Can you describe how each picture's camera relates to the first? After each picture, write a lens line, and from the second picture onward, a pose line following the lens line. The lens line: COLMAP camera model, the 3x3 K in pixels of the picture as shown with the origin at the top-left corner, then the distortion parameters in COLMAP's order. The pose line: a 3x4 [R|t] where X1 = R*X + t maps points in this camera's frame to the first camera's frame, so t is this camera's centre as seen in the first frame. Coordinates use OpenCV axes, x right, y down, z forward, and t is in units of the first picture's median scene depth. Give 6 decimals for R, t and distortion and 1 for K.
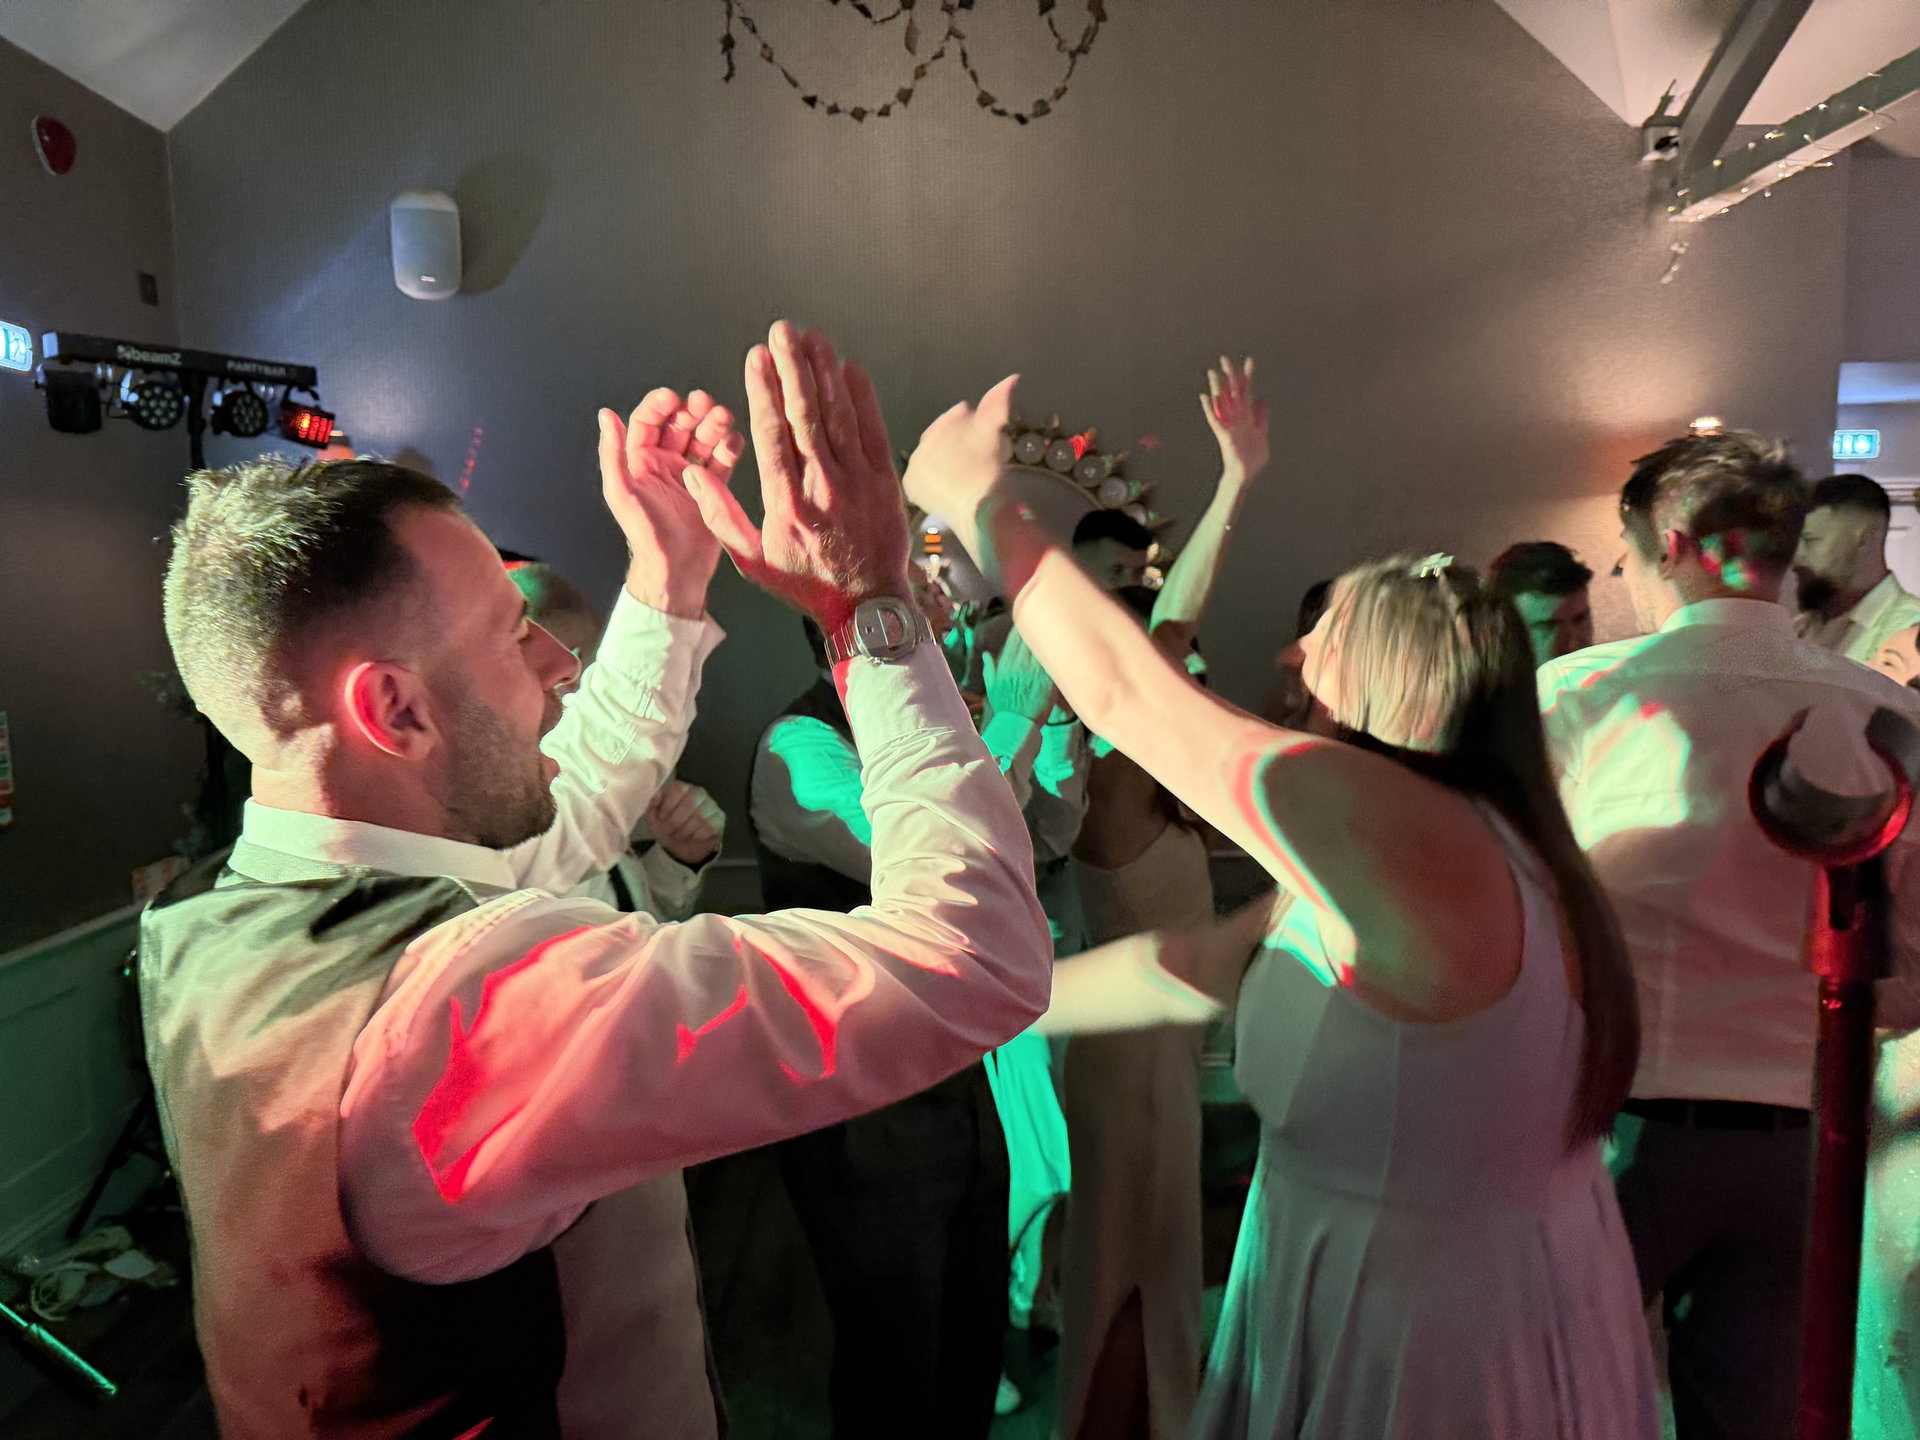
lens RADIAL K [[1382.4, 0, 959.0], [0, 1382.4, 730.4], [0, 0, 1]] dist [0.038261, -0.045941]
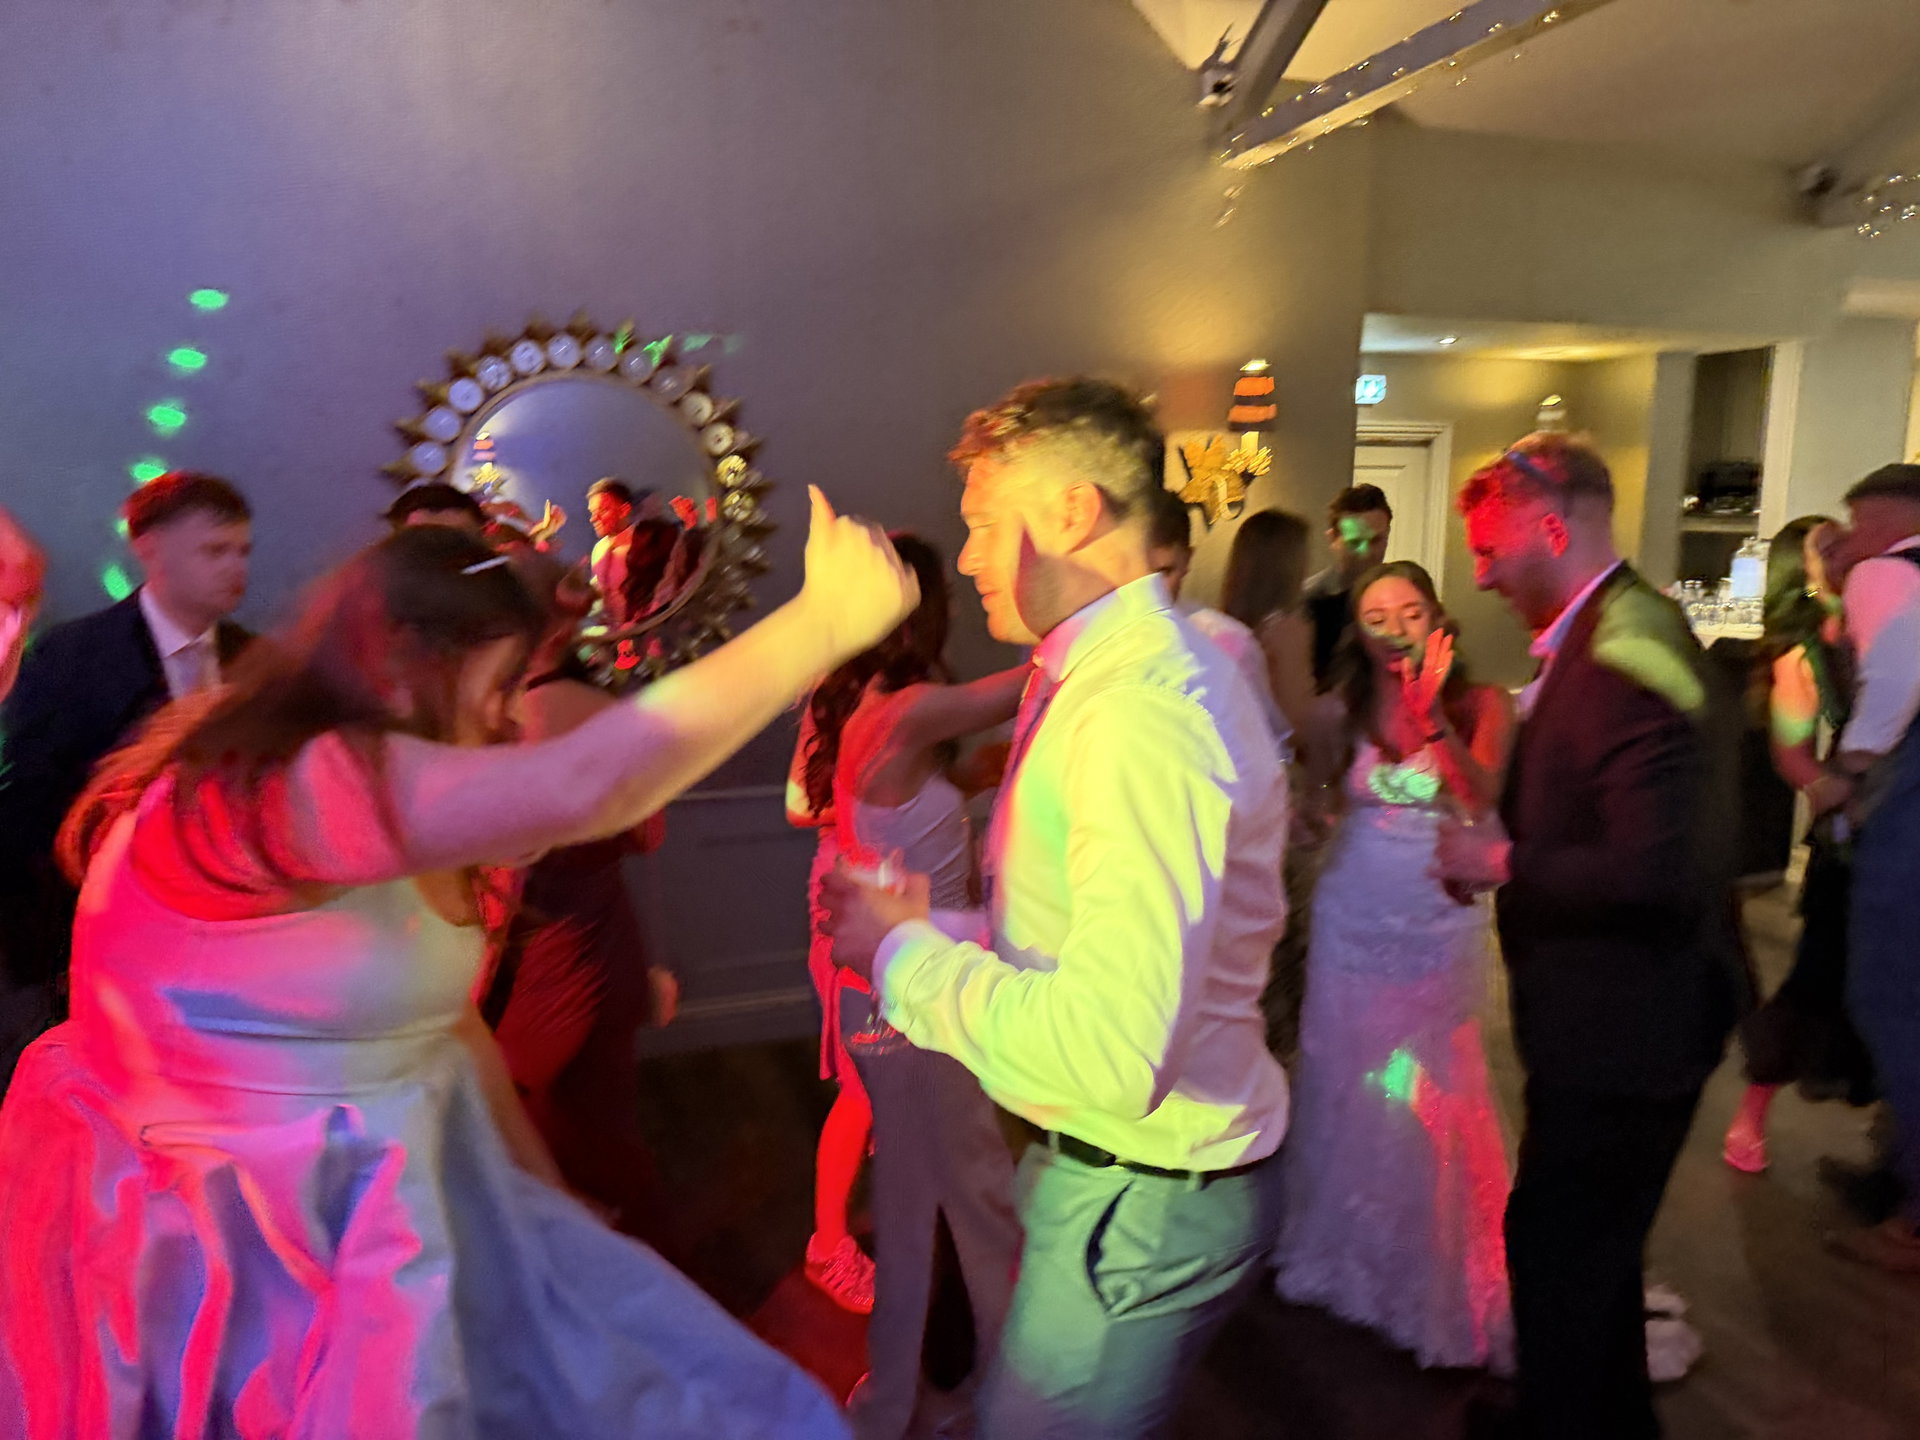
lens RADIAL K [[1382.4, 0, 941.6], [0, 1382.4, 727.0], [0, 0, 1]] dist [0.038261, -0.045941]
pose [[0.955553, -0.027653, 0.293519, -0.008990], [0.009954, 0.998050, 0.061622, -0.013739], [-0.294651, -0.055962, 0.953965, 0.050790]]
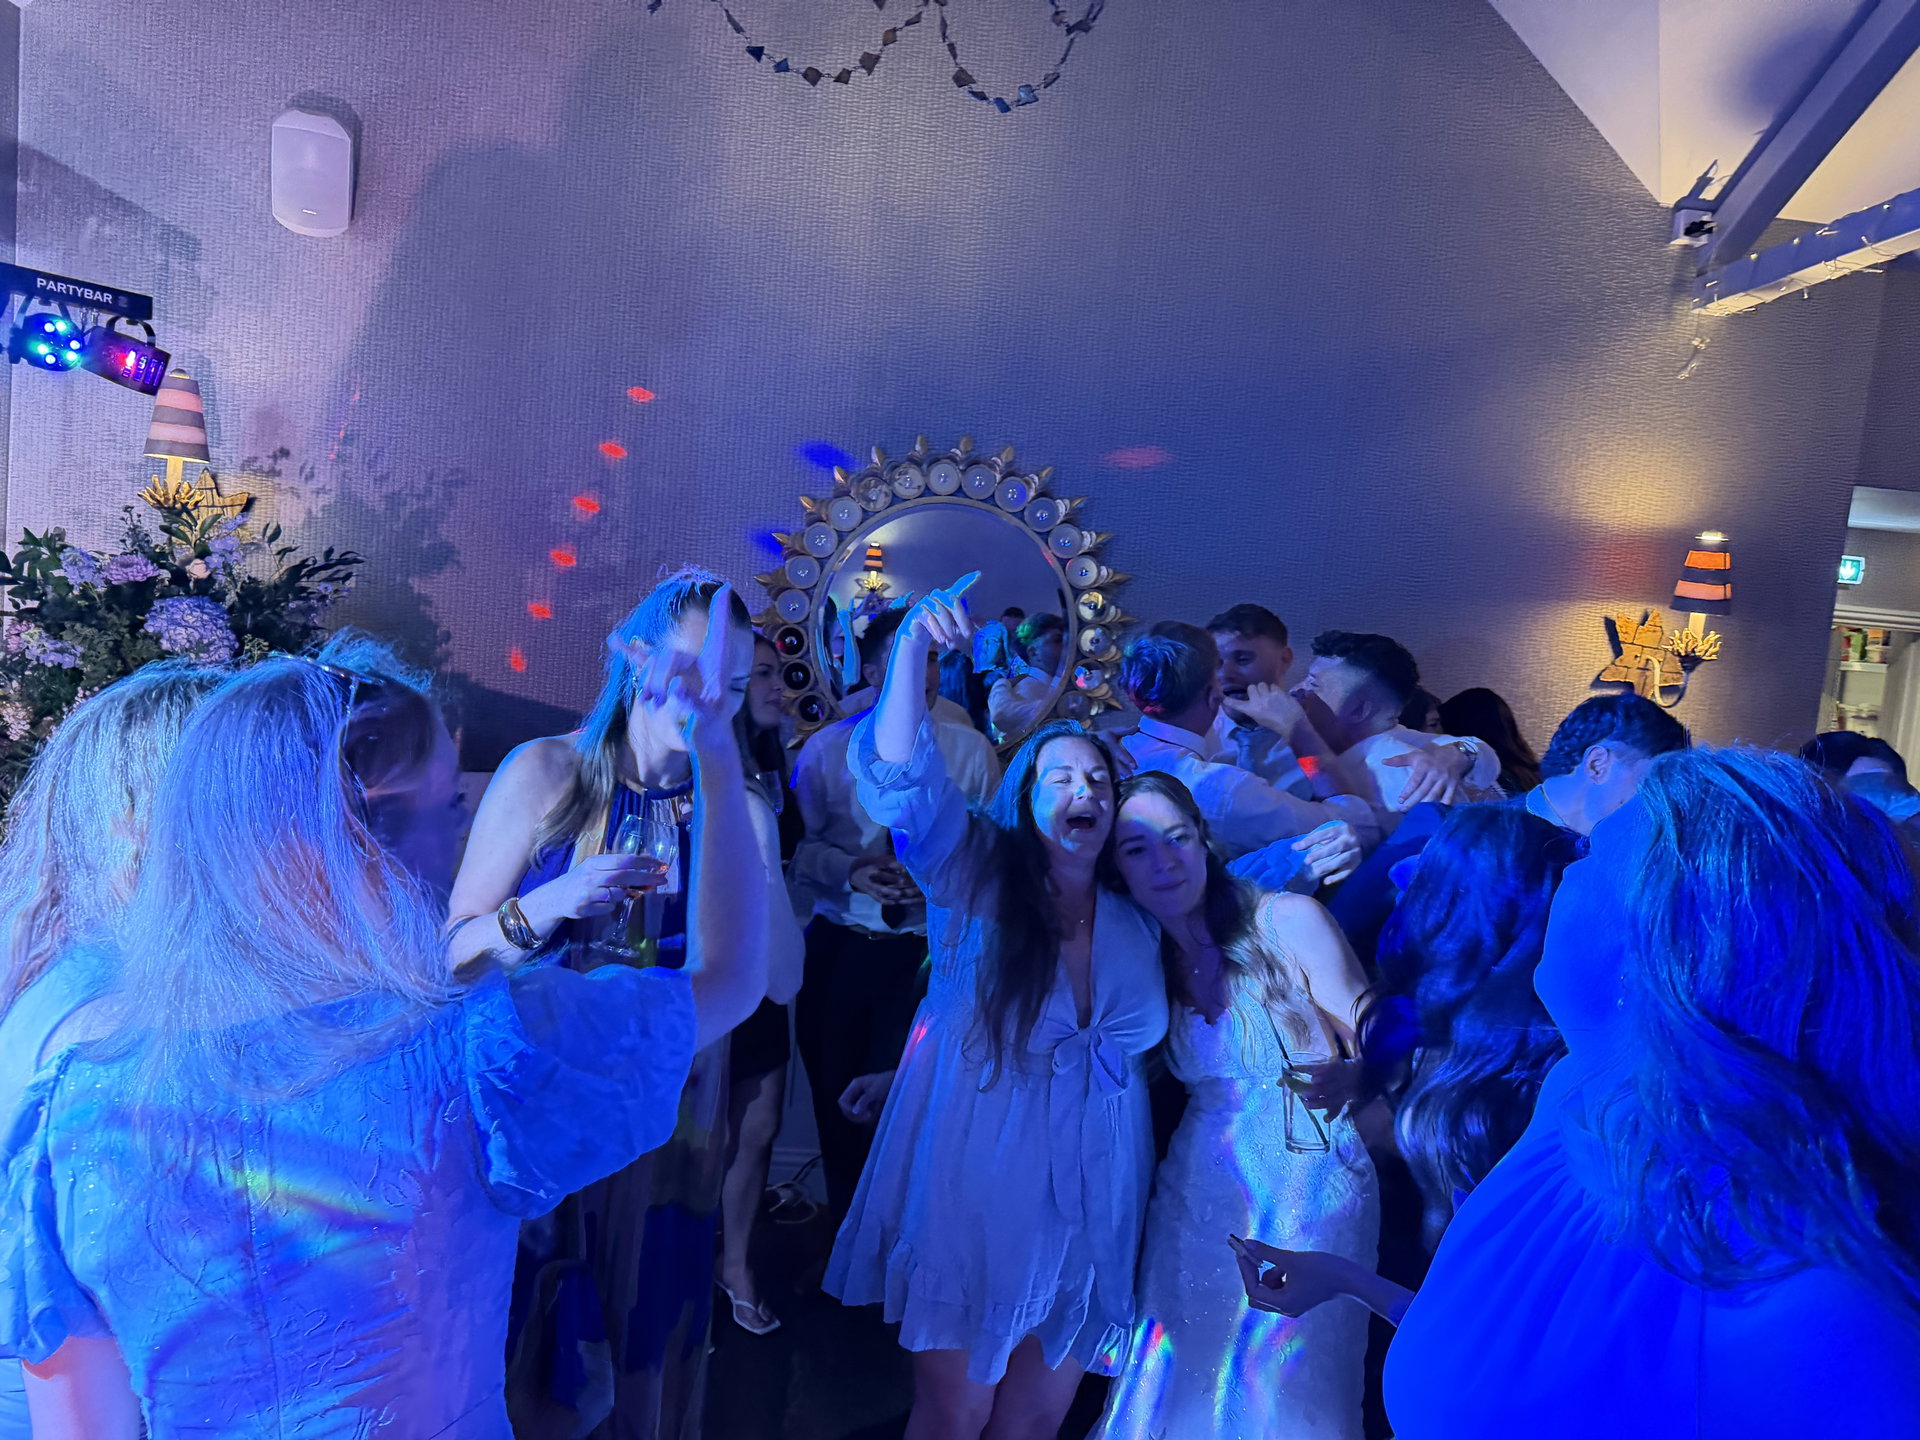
lens RADIAL K [[1382.4, 0, 962.3], [0, 1382.4, 729.2], [0, 0, 1]] dist [0.038261, -0.045941]
pose [[0.993437, 0.101144, 0.053415, 0.010346], [-0.100788, 0.994864, -0.009321, -0.037913], [-0.054084, 0.003876, 0.998529, 0.117170]]
